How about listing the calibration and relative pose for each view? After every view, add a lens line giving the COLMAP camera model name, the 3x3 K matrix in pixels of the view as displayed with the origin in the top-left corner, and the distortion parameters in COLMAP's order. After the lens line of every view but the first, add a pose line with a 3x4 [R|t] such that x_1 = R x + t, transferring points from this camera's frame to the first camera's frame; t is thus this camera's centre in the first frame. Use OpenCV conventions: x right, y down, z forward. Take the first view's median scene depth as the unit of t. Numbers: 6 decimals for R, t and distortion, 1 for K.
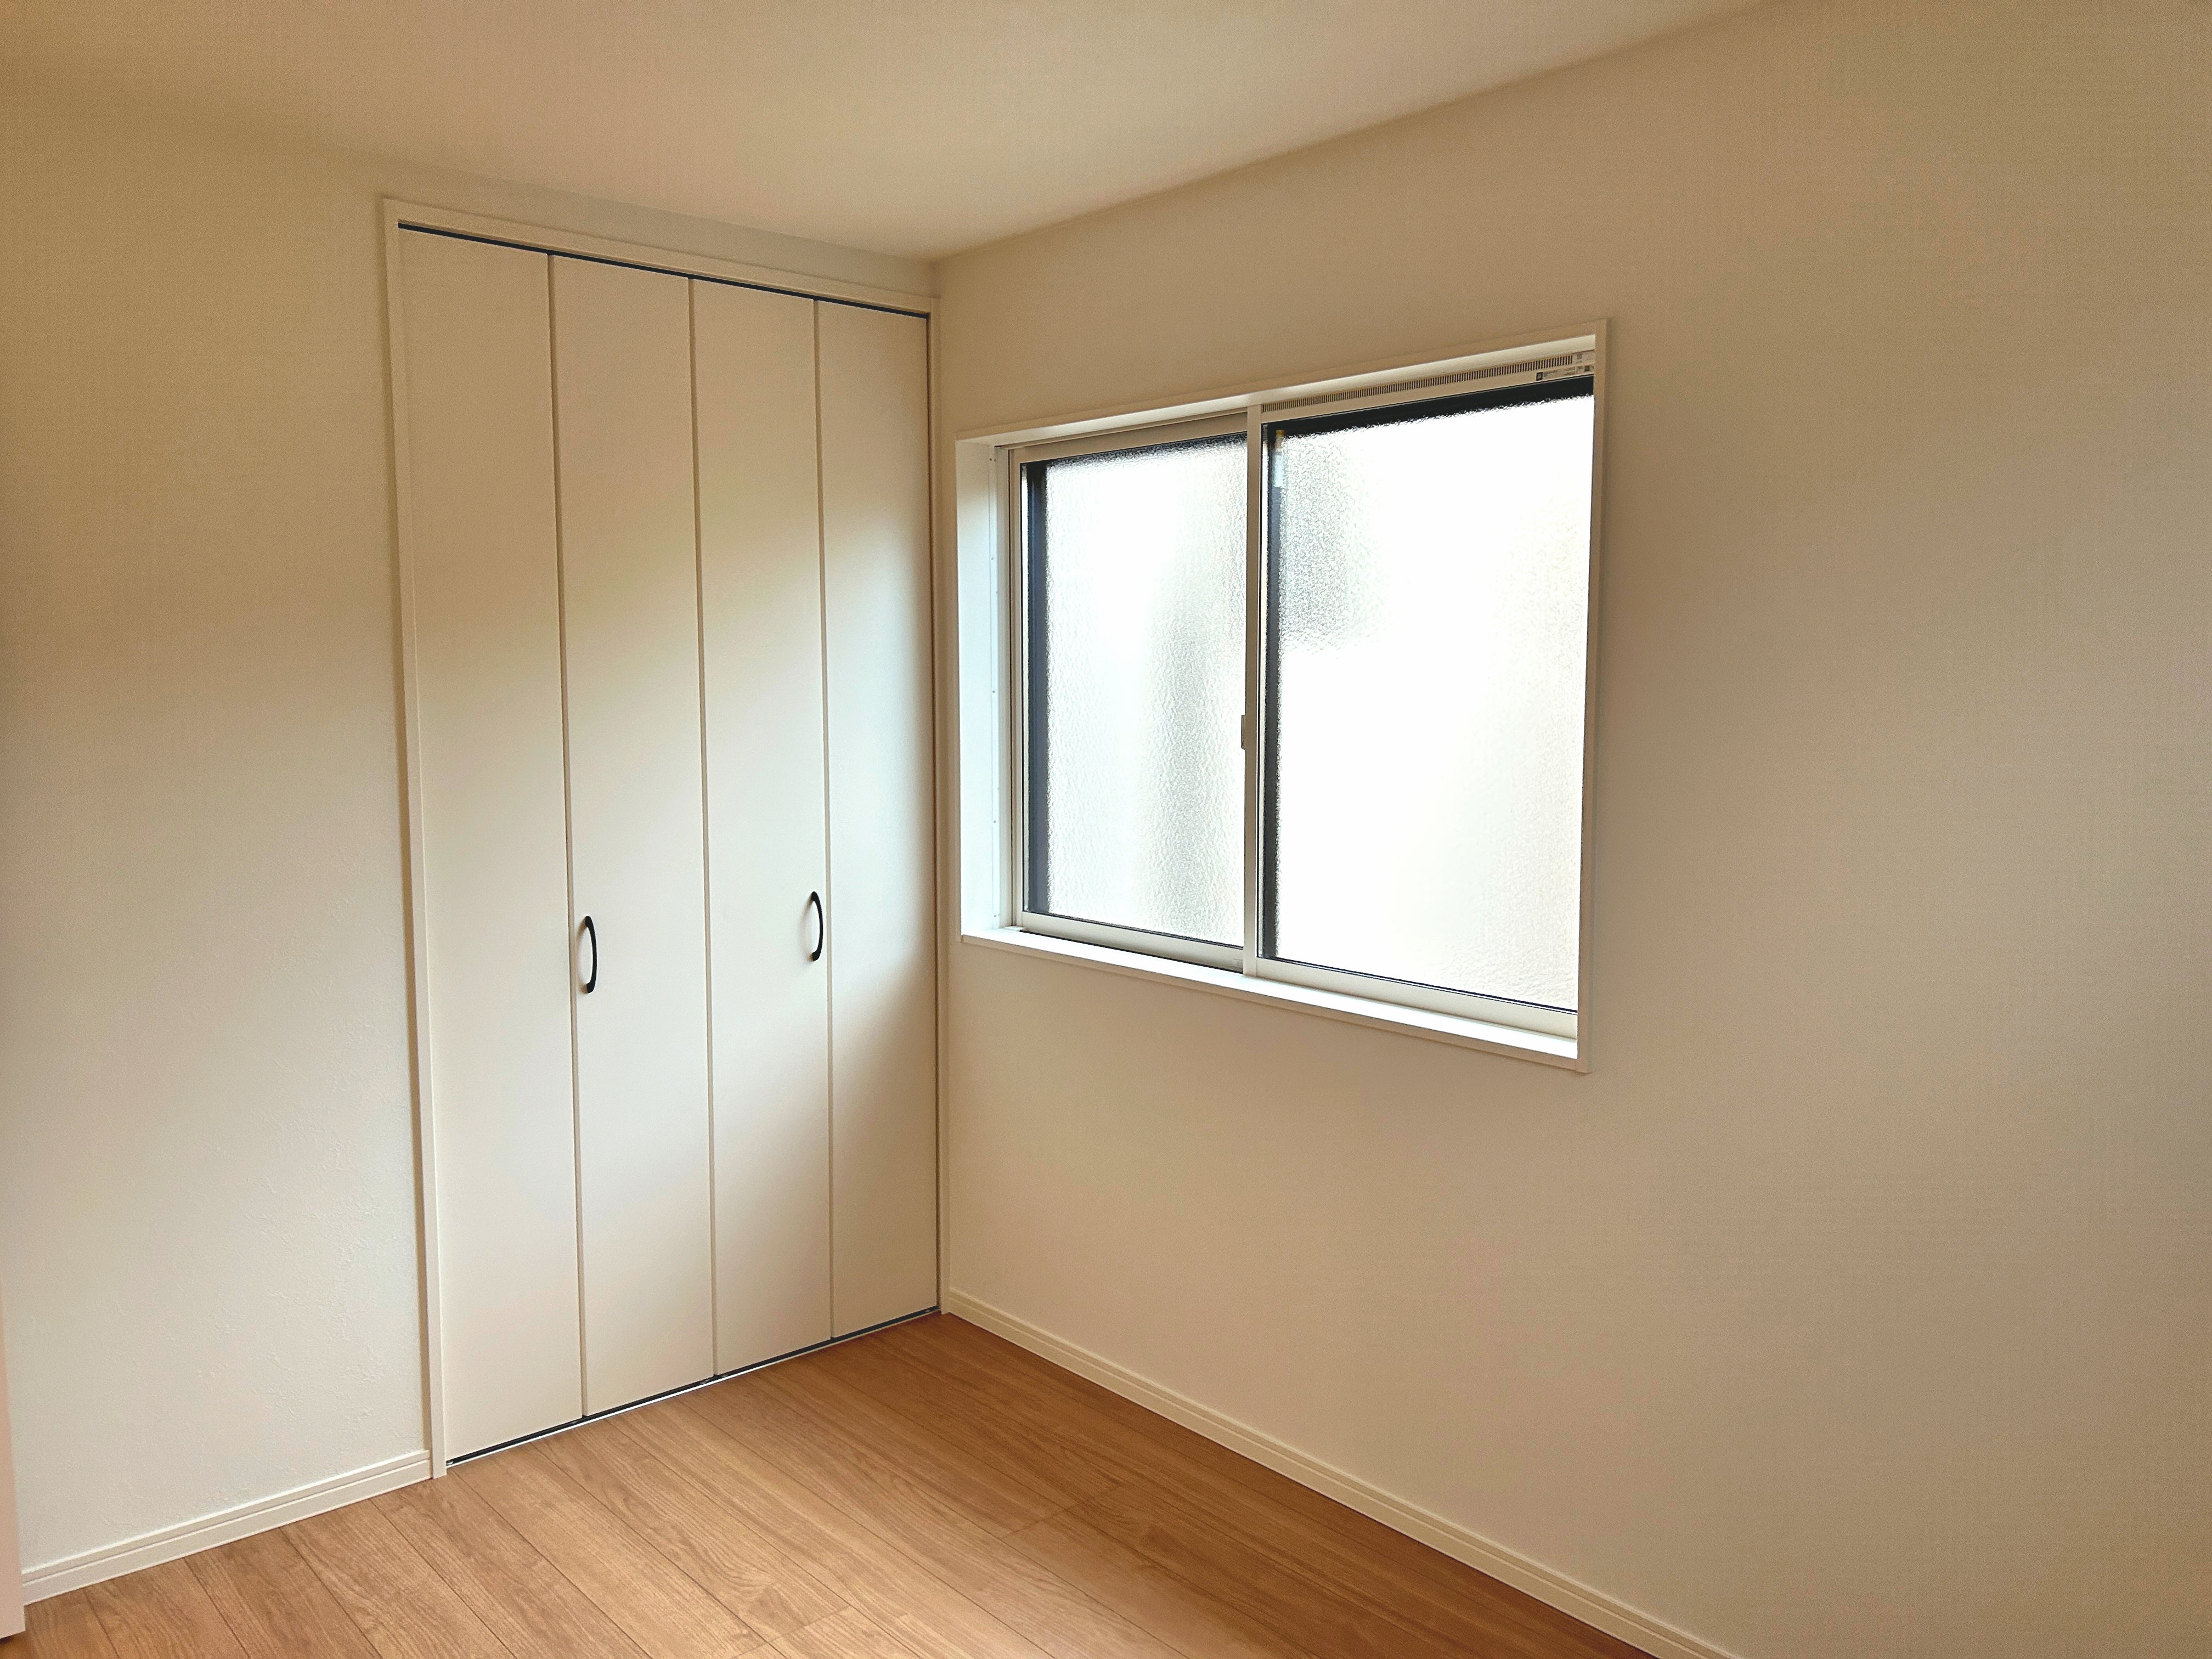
lens RADIAL K [[1653.0, 0, 1108.1], [0, 1653.0, 823.7], [0, 0, 1]] dist [0.006513, -0.009858]
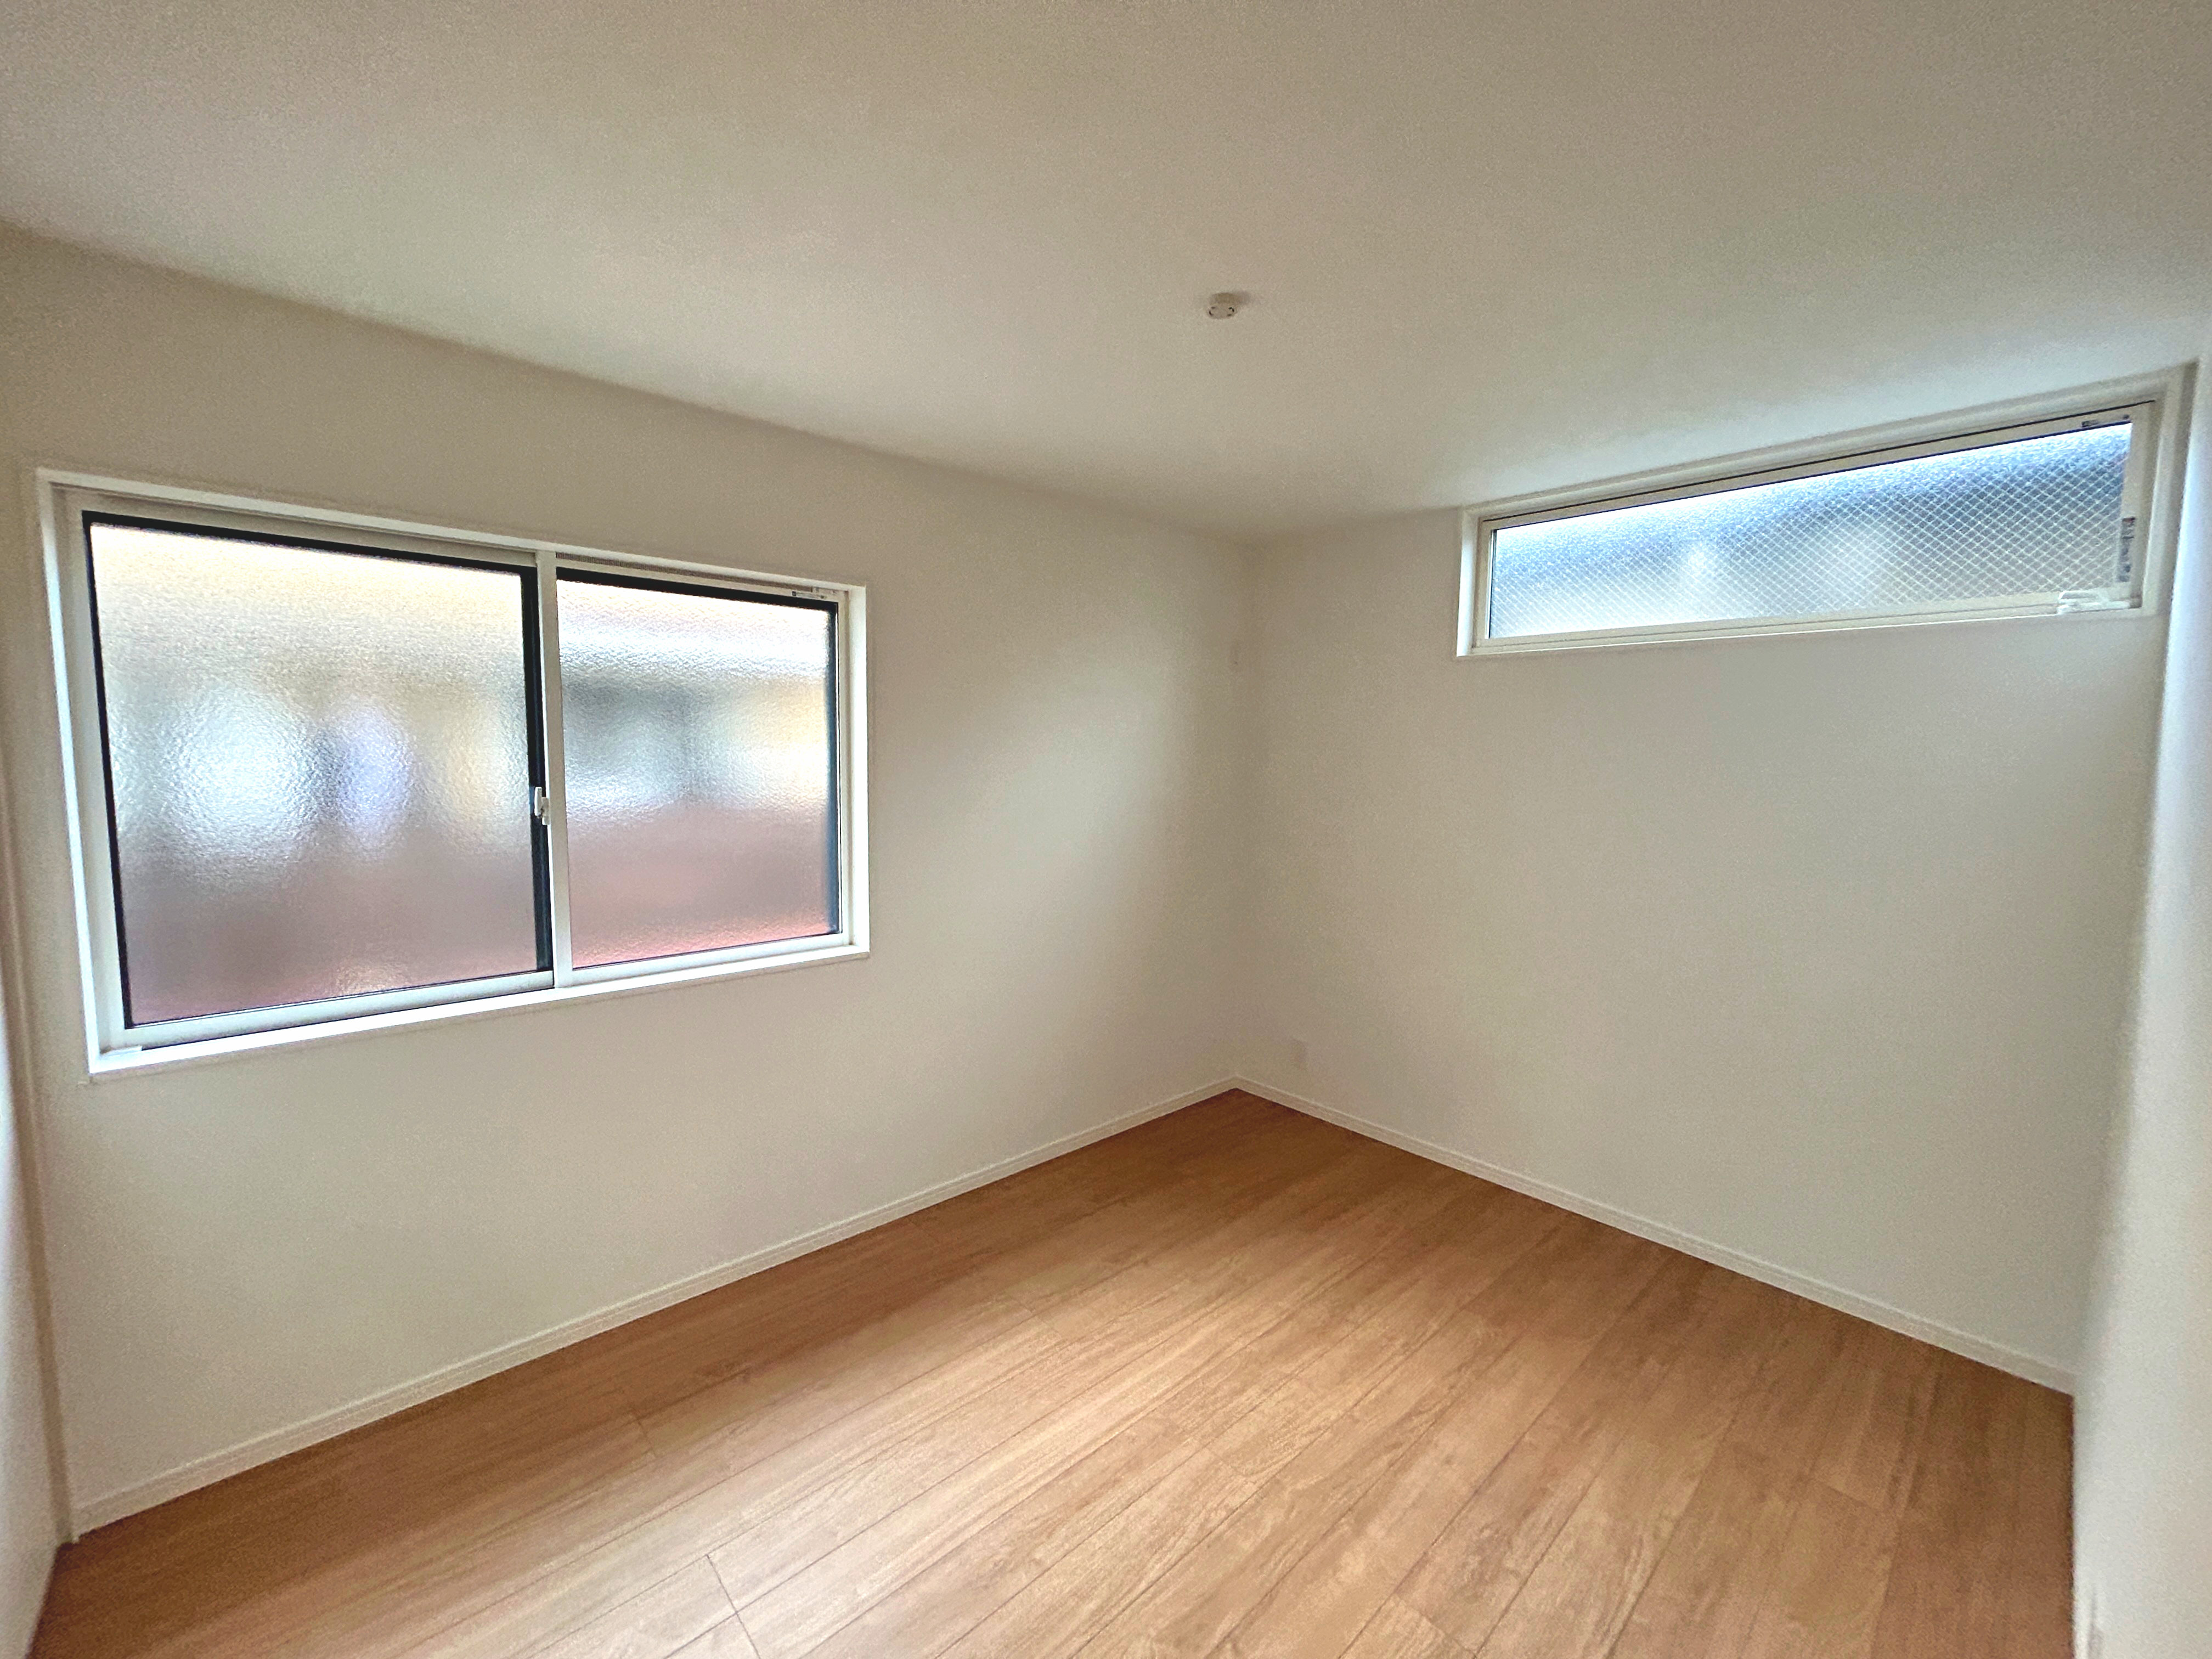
lens RADIAL K [[898.6, 0, 1108.8], [0, 898.6, 830.0], [0, 0, 1]] dist [-0.000469, -0.000284]
pose [[-0.018575, -0.098680, 0.994946, -0.677220], [0.073842, 0.992264, 0.099793, -0.076941], [-0.997097, 0.075323, -0.011145, 0.616574]]
